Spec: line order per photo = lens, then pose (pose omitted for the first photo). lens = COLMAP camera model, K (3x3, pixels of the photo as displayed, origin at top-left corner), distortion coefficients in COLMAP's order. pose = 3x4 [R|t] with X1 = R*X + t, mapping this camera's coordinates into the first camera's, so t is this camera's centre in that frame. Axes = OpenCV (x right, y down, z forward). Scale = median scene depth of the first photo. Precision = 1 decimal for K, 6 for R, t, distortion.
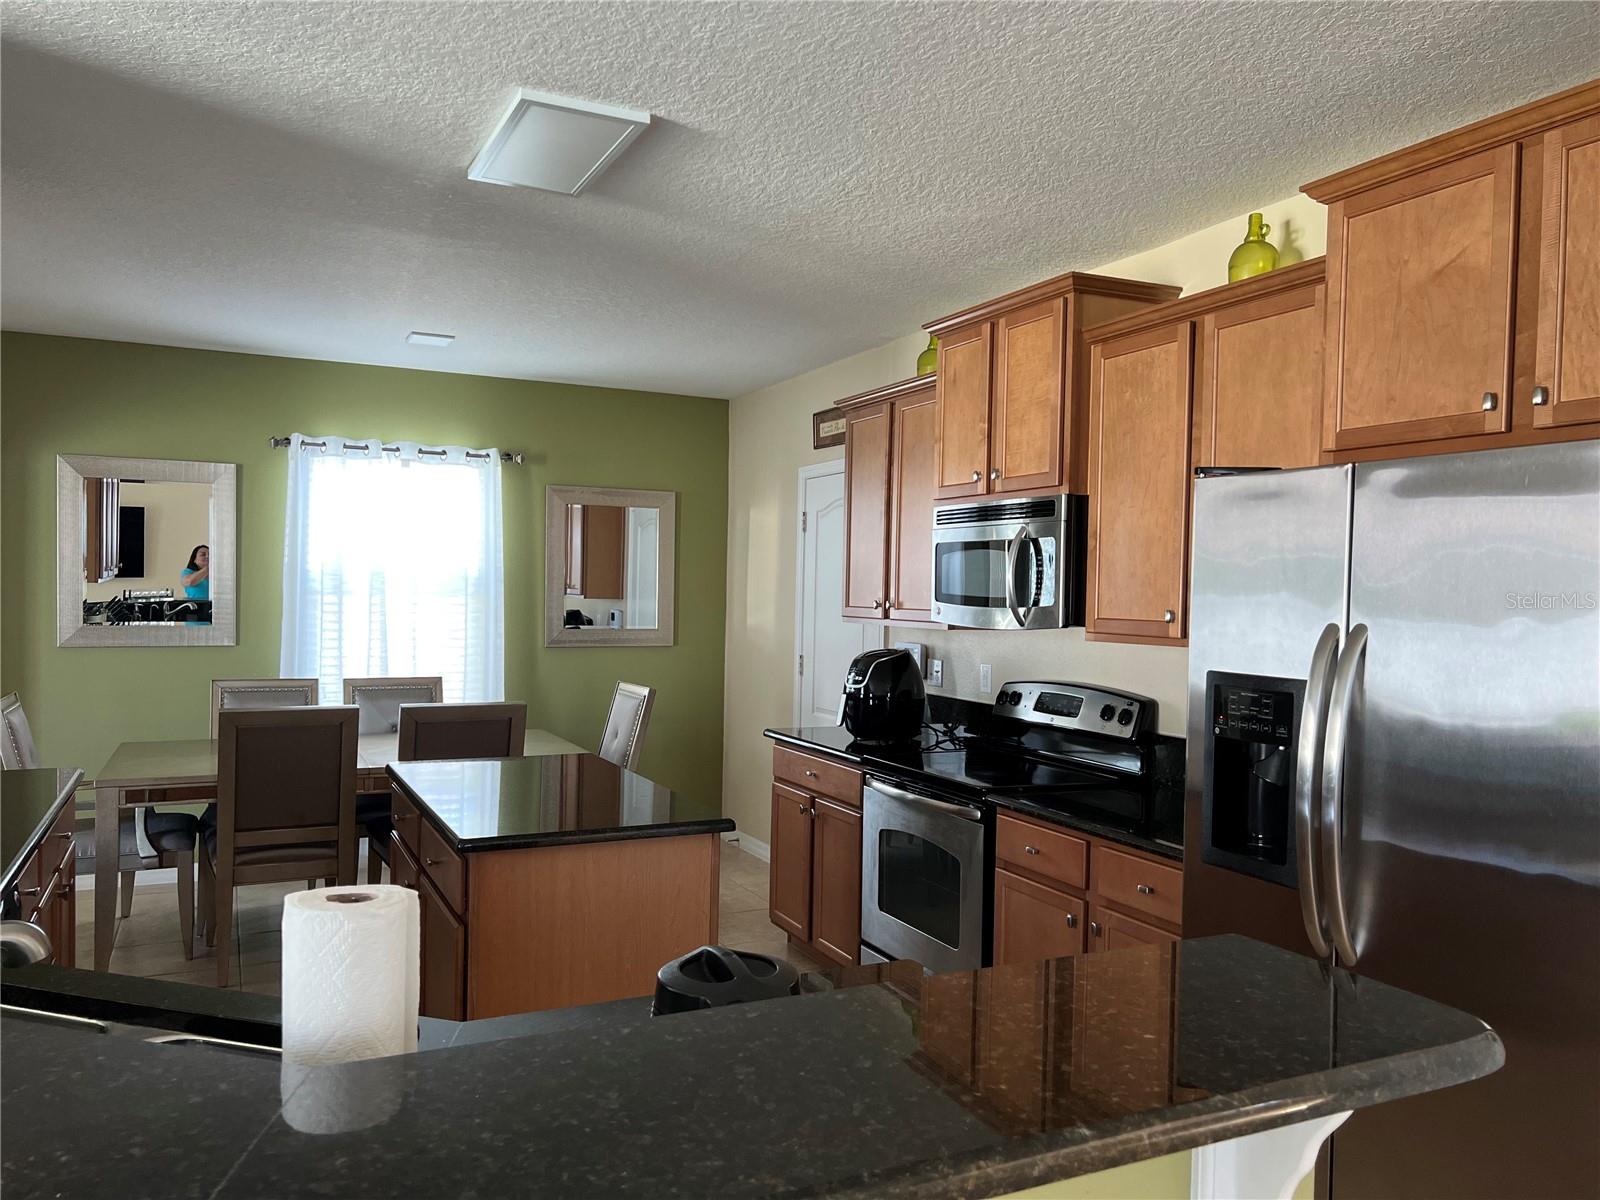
lens RADIAL K [[1202.6, 0, 800.0], [0, 1202.6, 600.0], [0, 0, 1]] dist [0.053893, -0.004069]
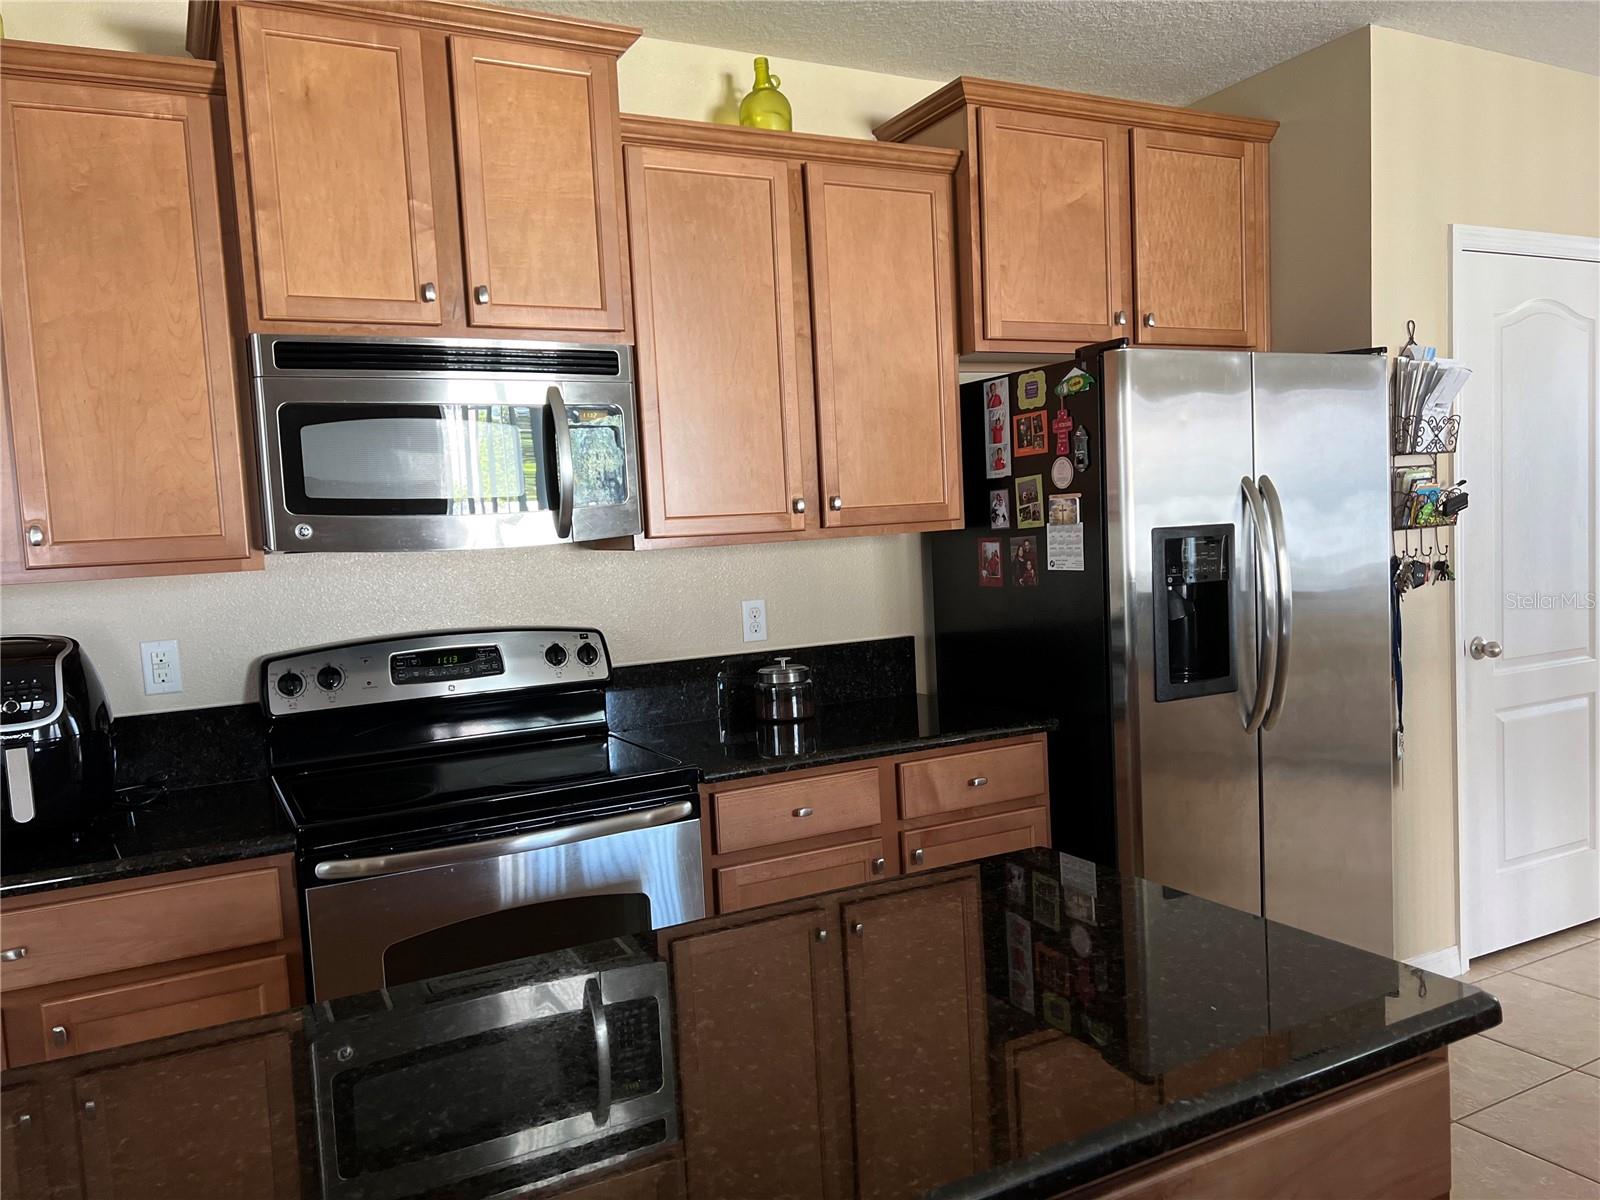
lens RADIAL K [[1202.6, 0, 800.0], [0, 1202.6, 600.0], [0, 0, 1]] dist [0.053893, -0.004069]
pose [[-0.042380, -0.086457, 0.995354, -0.138758], [0.059443, 0.994266, 0.088894, 0.001168], [-0.997332, 0.062934, -0.036997, 0.255230]]
